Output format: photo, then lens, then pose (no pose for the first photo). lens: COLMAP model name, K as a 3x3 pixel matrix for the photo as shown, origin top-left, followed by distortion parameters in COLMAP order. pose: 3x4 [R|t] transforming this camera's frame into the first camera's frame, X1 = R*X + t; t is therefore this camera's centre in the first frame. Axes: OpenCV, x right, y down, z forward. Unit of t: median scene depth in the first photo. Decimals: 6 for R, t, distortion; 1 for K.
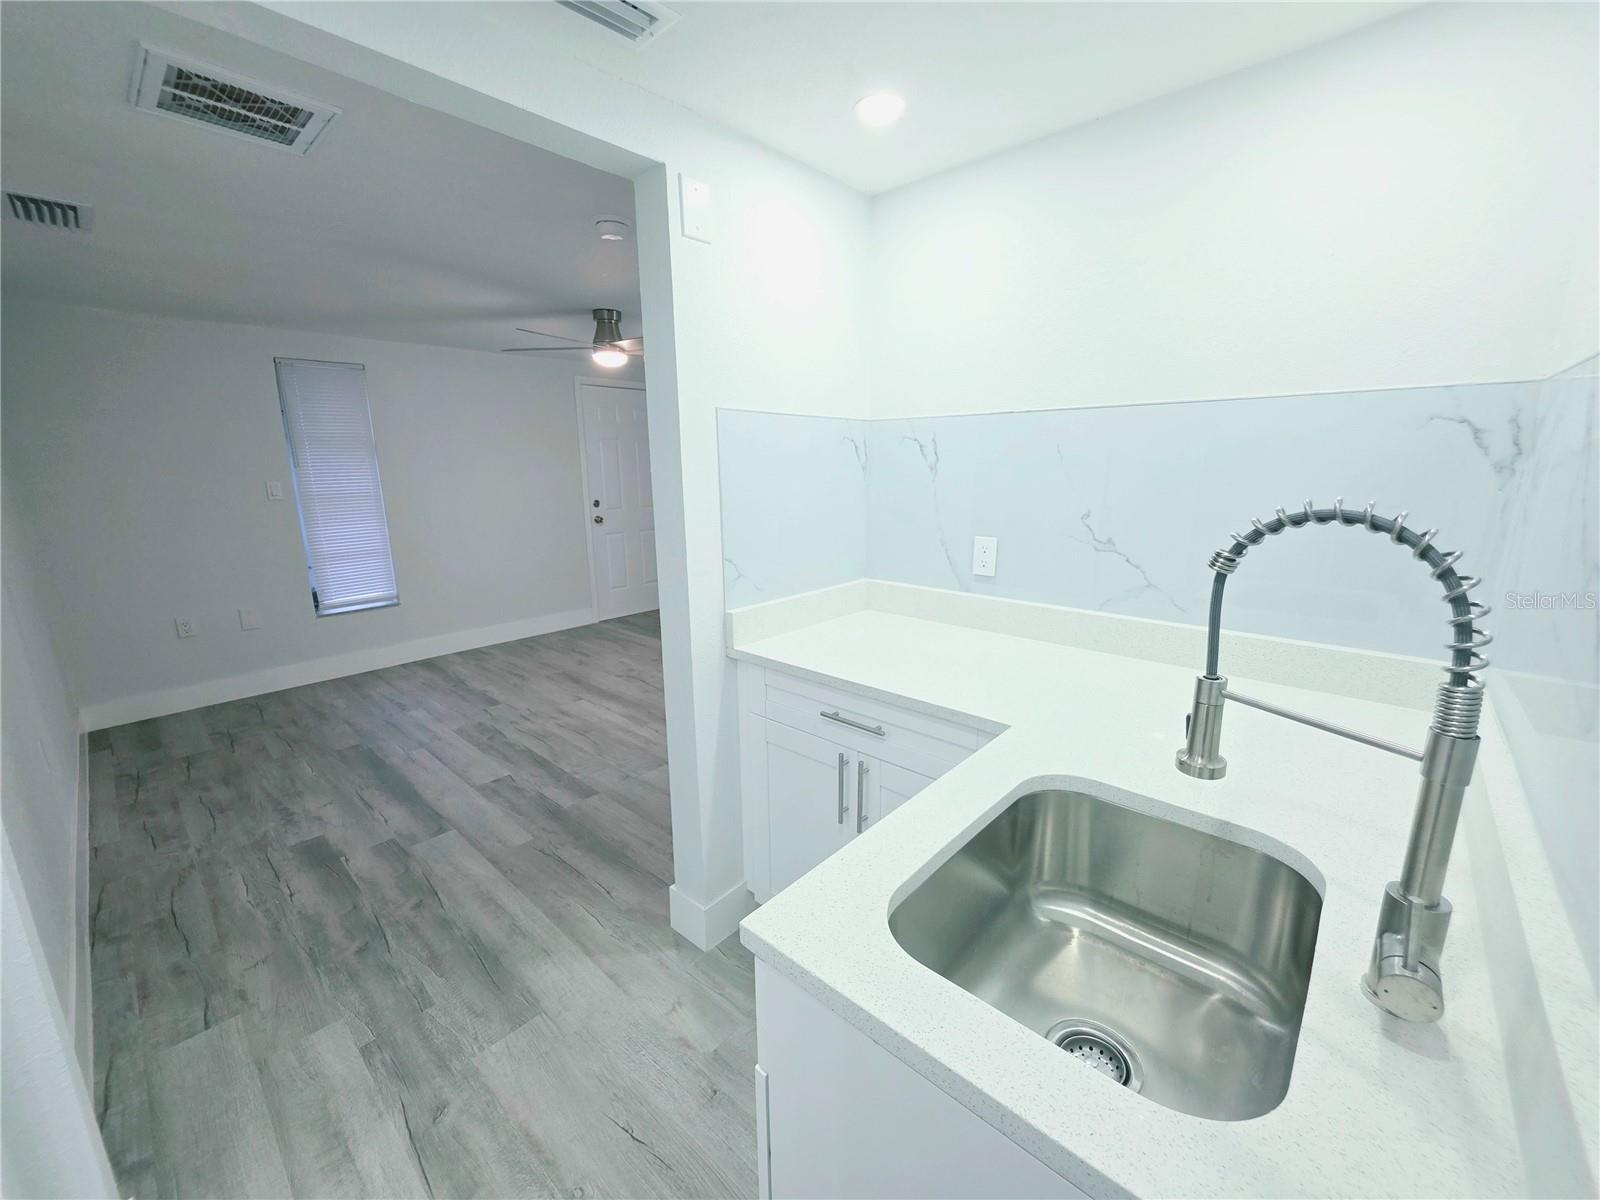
lens RADIAL K [[640.9, 0, 799.2], [0, 640.9, 602.3], [0, 0, 1]] dist [0.000512, 0.000394]
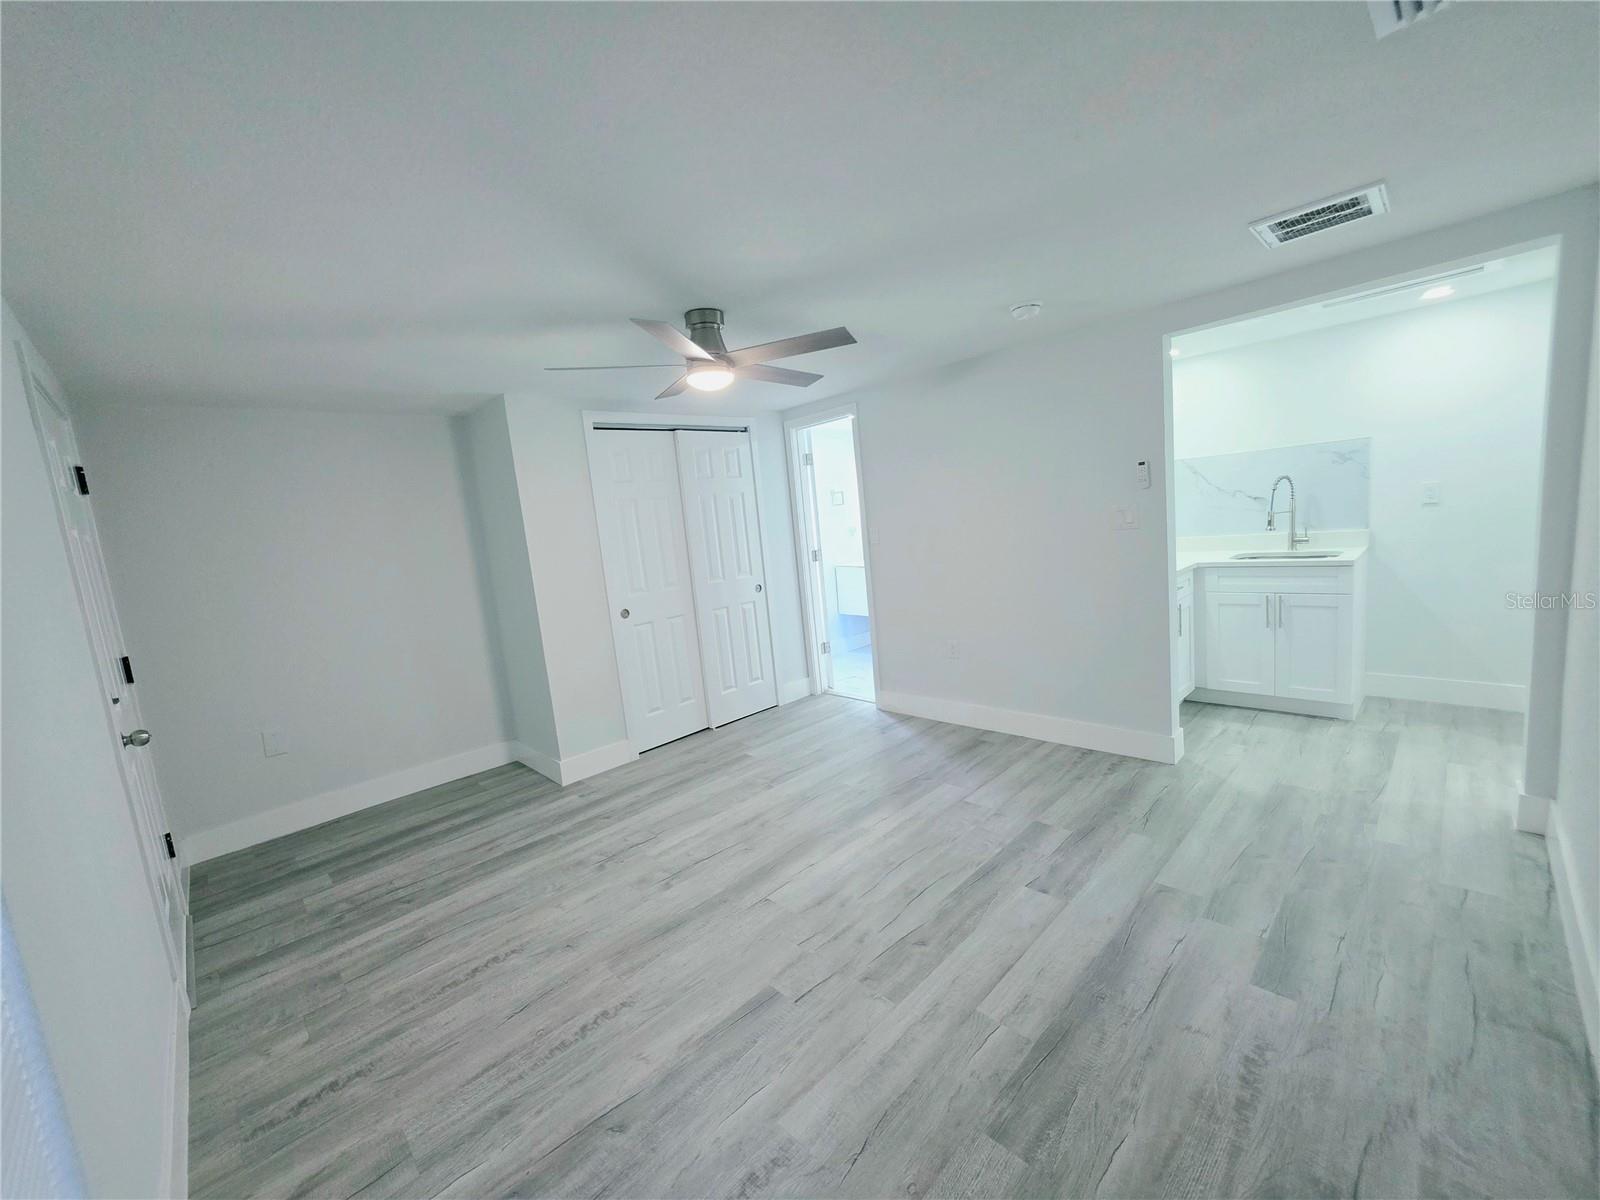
lens RADIAL K [[640.9, 0, 806.5], [0, 640.9, 600.8], [0, 0, 1]] dist [0.000512, 0.000394]
pose [[0.054651, -0.129977, 0.990010, -1.116003], [0.311031, 0.944378, 0.106817, -0.213907], [-0.948827, 0.302087, 0.092038, 0.999551]]
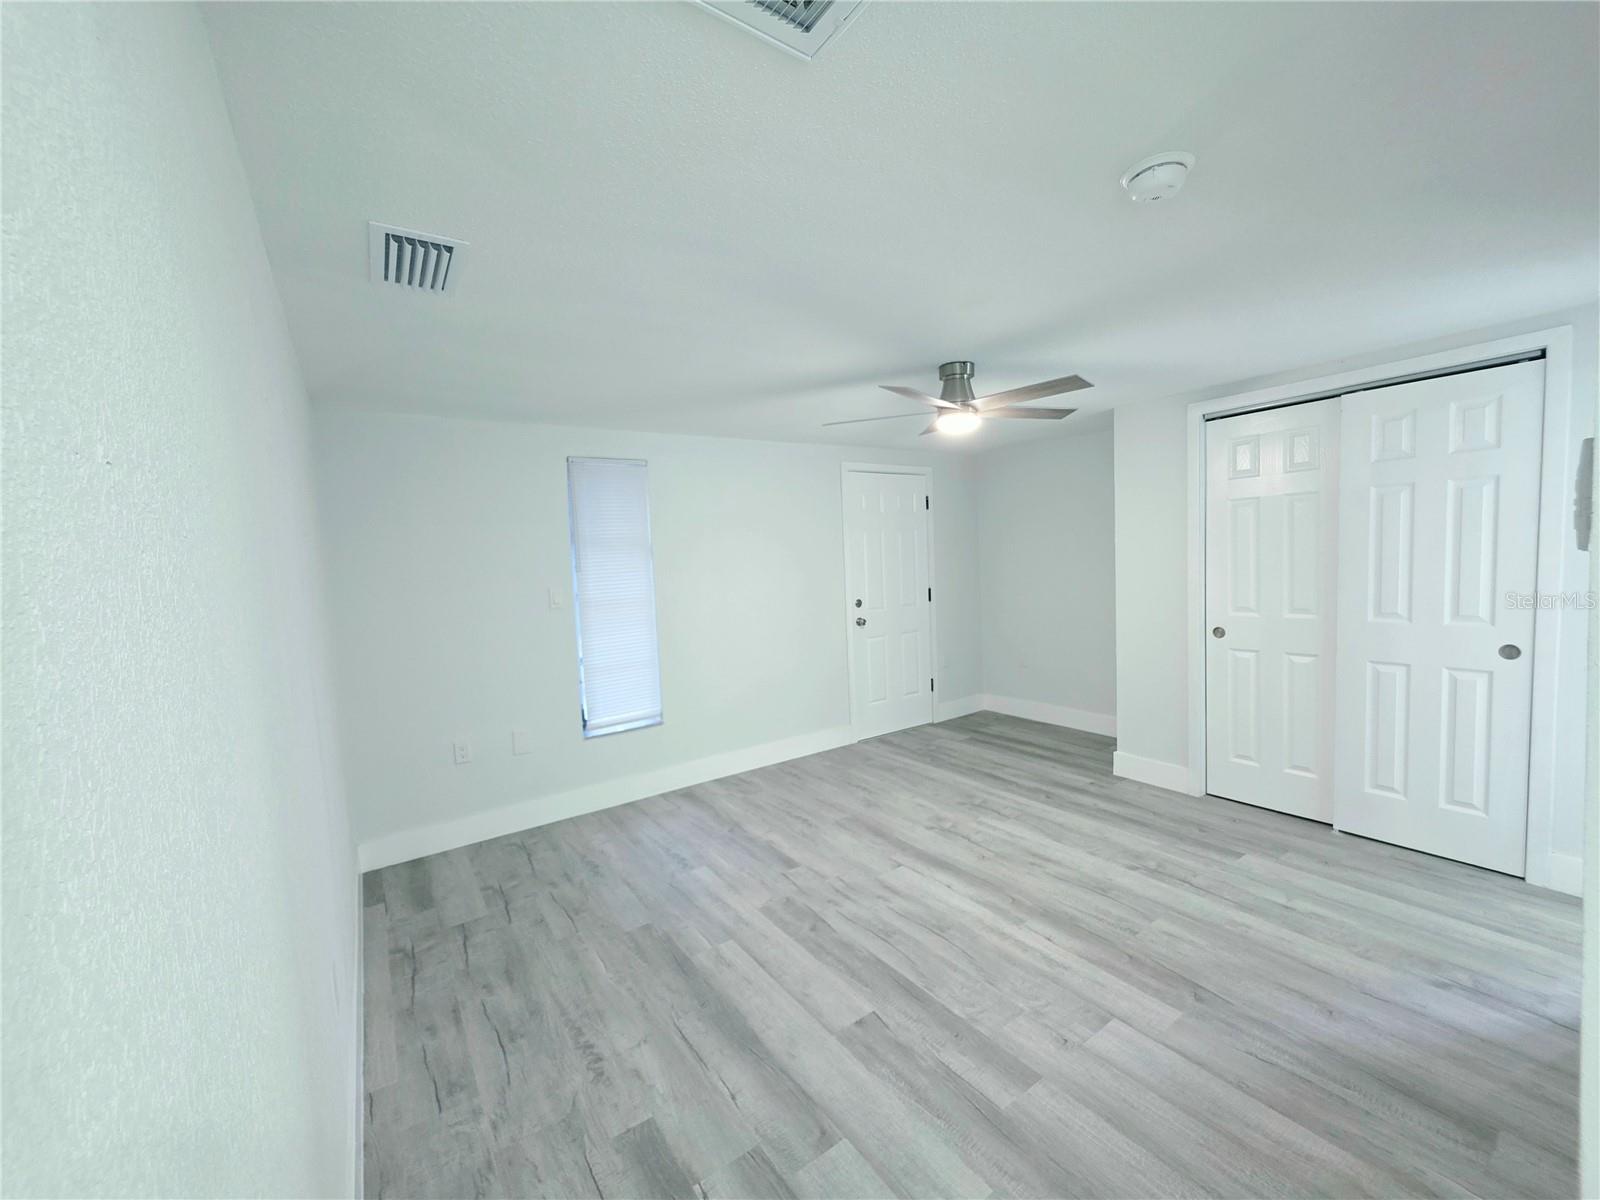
lens RADIAL K [[640.9, 0, 797.7], [0, 640.9, 603.5], [0, 0, 1]] dist [0.000512, 0.000394]
pose [[0.973054, -0.018981, -0.229793, -0.341195], [-0.013609, 0.990141, -0.139414, -0.055798], [0.230174, 0.138785, 0.963202, 0.254570]]
